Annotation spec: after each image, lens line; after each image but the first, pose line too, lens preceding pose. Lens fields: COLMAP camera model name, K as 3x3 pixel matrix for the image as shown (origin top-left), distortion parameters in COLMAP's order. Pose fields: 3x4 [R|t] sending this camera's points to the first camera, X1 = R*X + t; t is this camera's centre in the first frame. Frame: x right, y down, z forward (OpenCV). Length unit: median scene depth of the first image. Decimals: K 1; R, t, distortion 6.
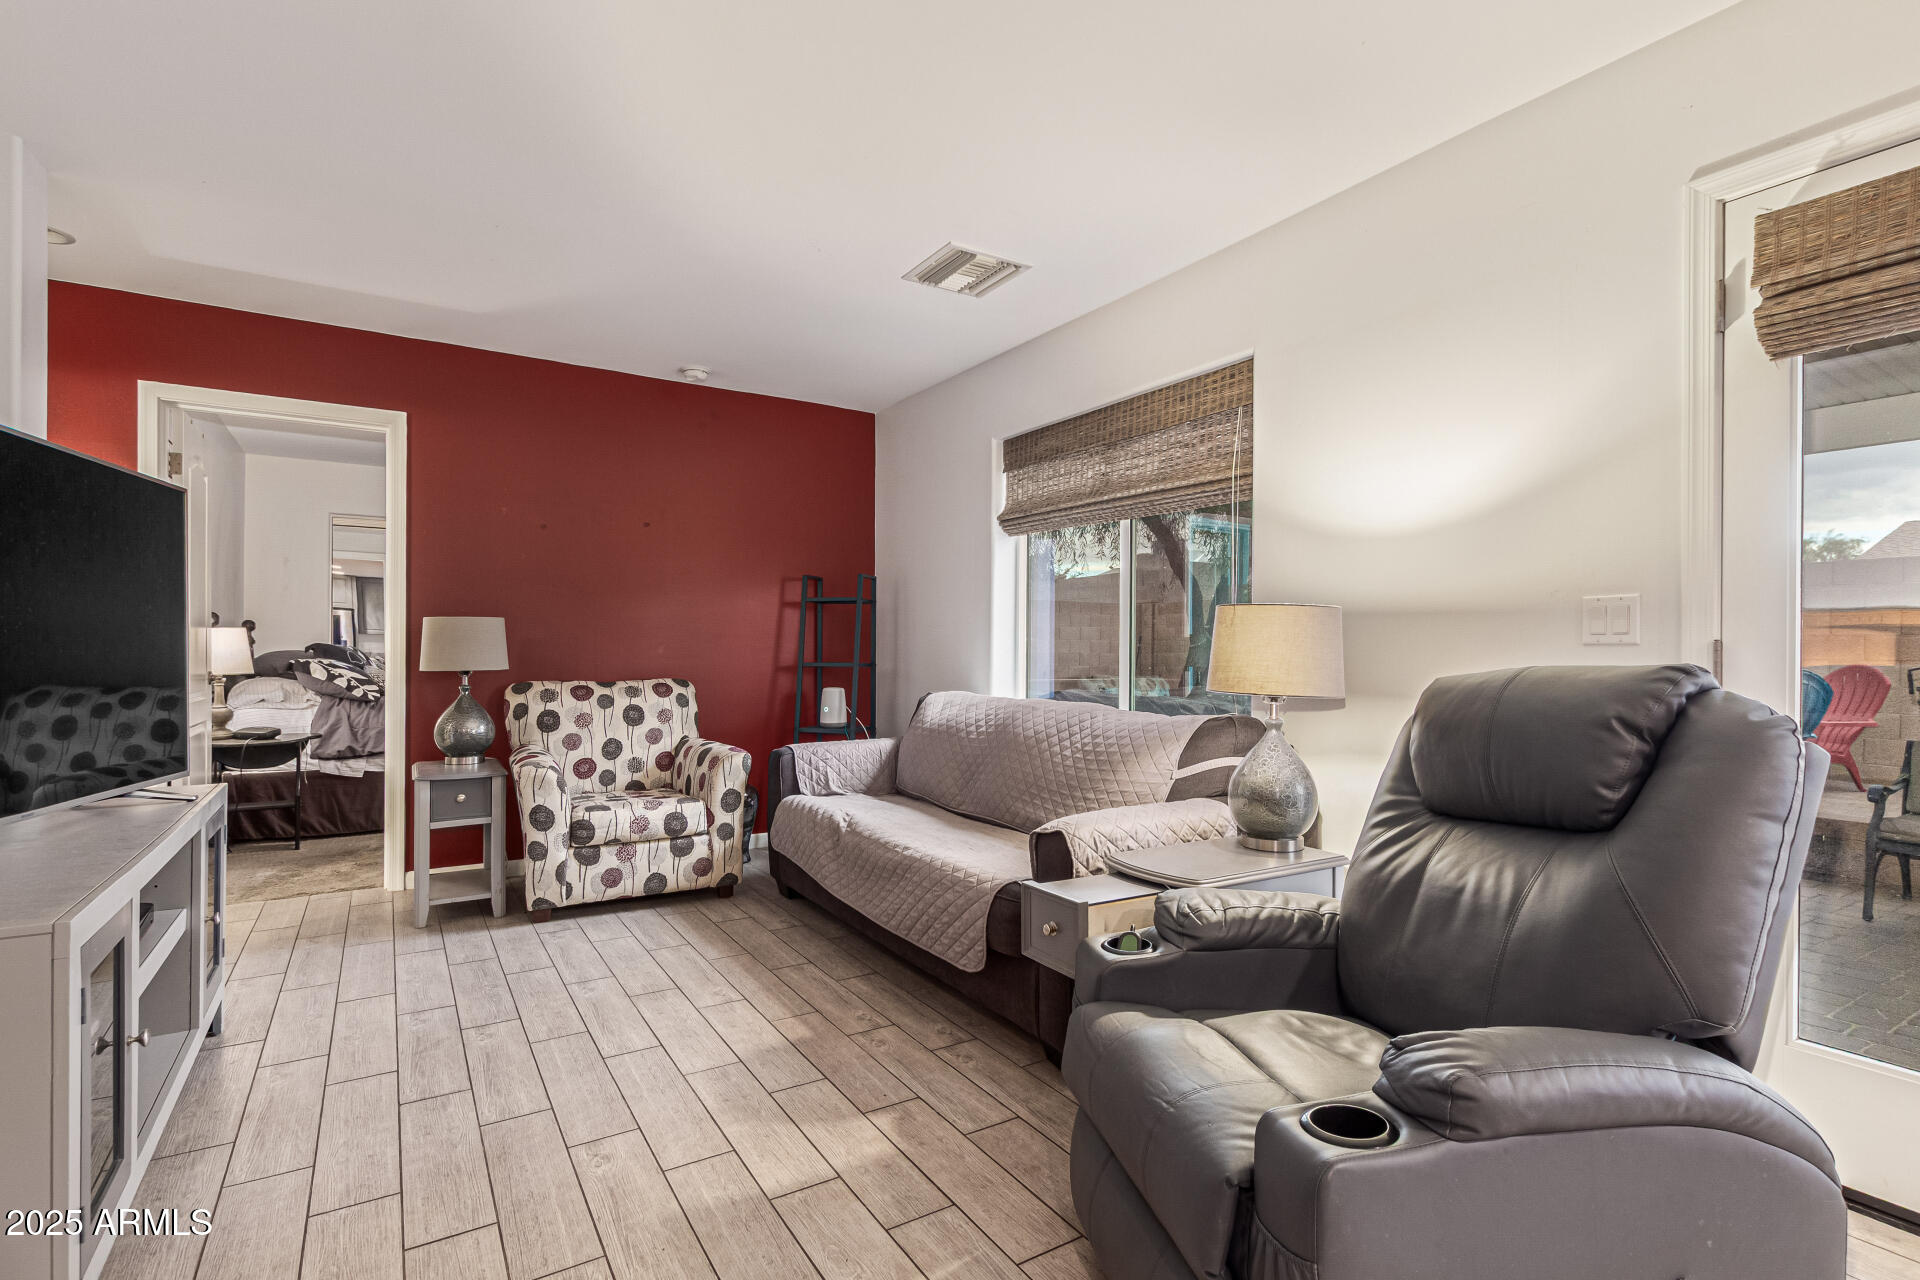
lens RADIAL K [[881.2, 0, 975.8], [0, 881.2, 670.1], [0, 0, 1]] dist [0.007991, -0.004655]
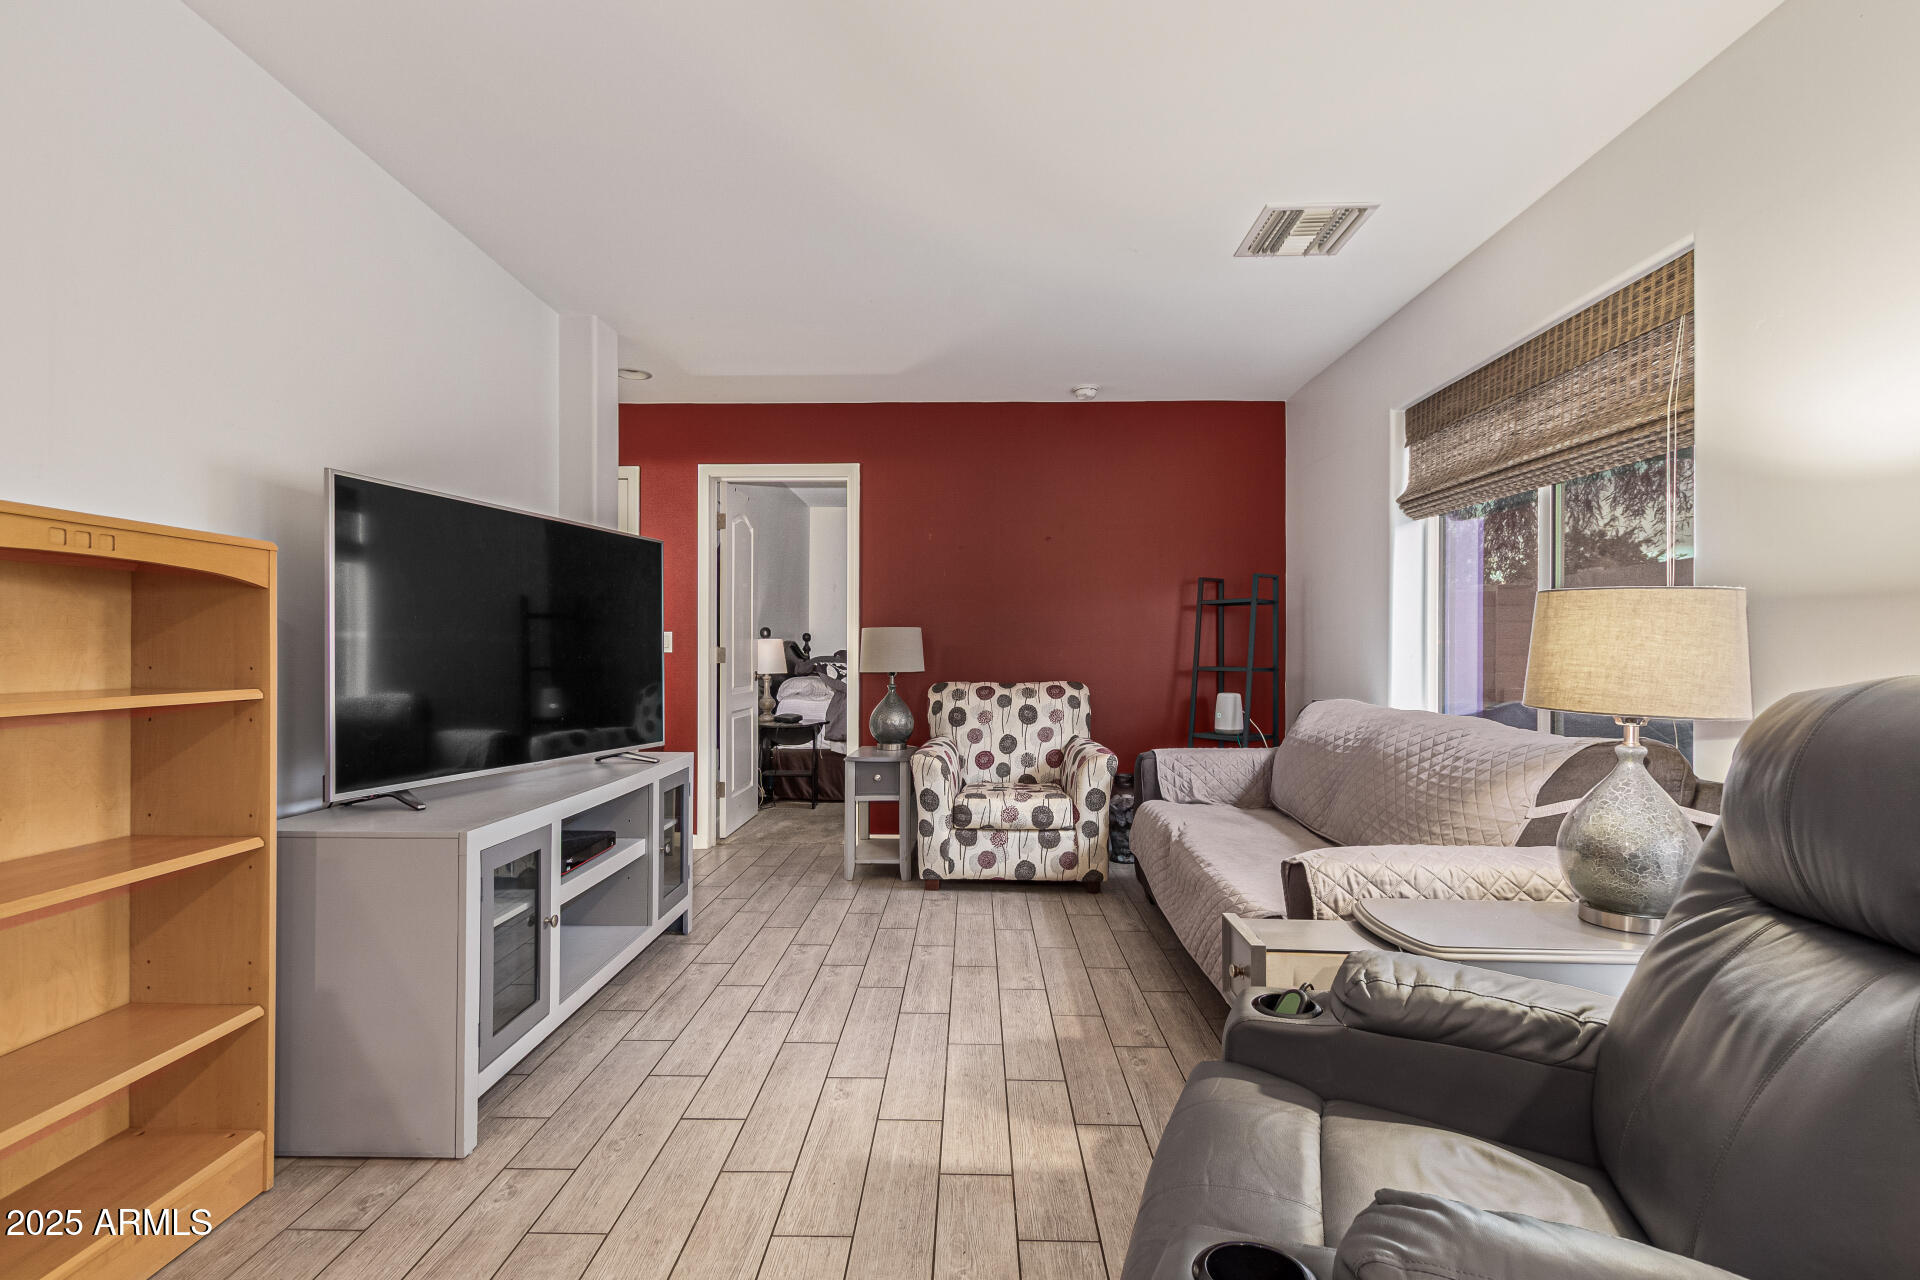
lens RADIAL K [[881.2, 0, 989.2], [0, 881.2, 668.7], [0, 0, 1]] dist [0.007991, -0.004655]
pose [[0.837885, 0.005517, -0.545819, 0.219033], [-0.009072, 0.999952, -0.003820, -0.000737], [0.545772, 0.008152, 0.837894, 0.079506]]
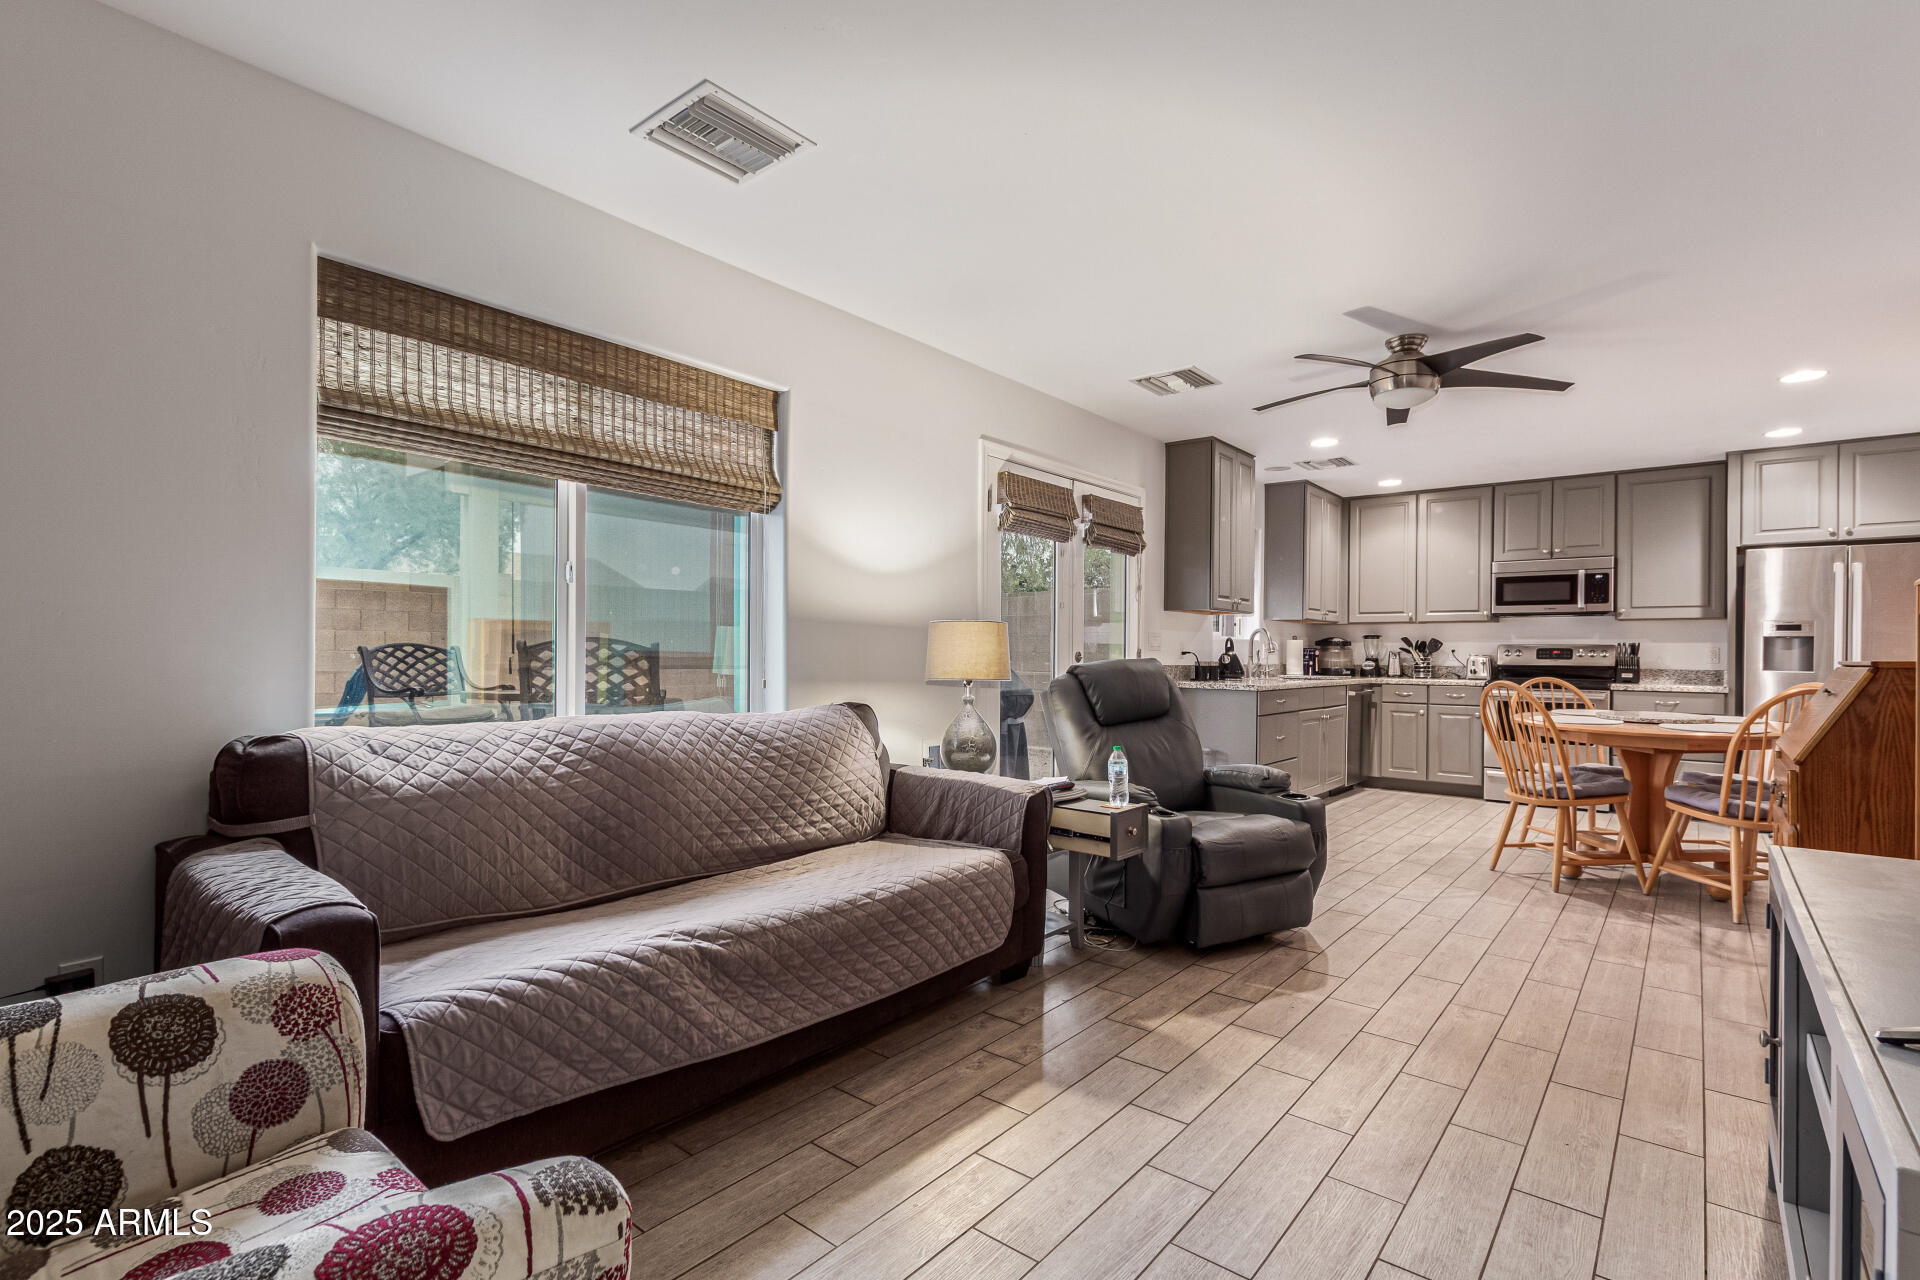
lens RADIAL K [[881.2, 0, 953.9], [0, 881.2, 650.7], [0, 0, 1]] dist [0.007991, -0.004655]
pose [[-0.268140, -0.013641, 0.963283, -0.813137], [0.016562, 0.999687, 0.018767, -0.031774], [-0.963238, 0.020986, -0.267830, 1.053939]]
